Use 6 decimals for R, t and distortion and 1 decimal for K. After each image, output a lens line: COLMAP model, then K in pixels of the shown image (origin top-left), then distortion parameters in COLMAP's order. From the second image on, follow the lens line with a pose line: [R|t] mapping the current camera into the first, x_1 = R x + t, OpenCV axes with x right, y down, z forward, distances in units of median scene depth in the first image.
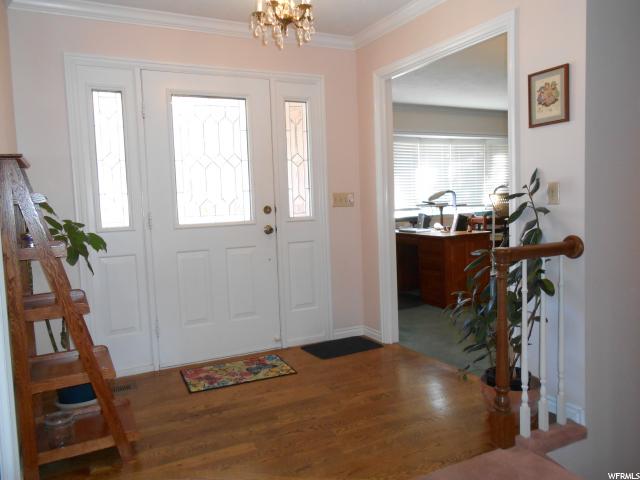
lens RADIAL K [[490.5, 0, 323.0], [0, 490.5, 244.9], [0, 0, 1]] dist [-0.024783, 0.005349]
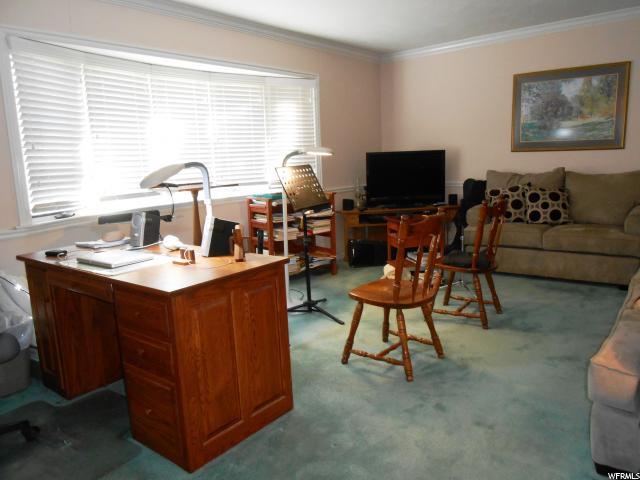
lens RADIAL K [[490.5, 0, 323.5], [0, 490.5, 241.4], [0, 0, 1]] dist [-0.024783, 0.005349]
pose [[0.908998, -0.075867, 0.409837, 0.139876], [0.048448, 0.995862, 0.076893, -0.053685], [-0.413975, -0.050040, 0.908912, 0.421339]]
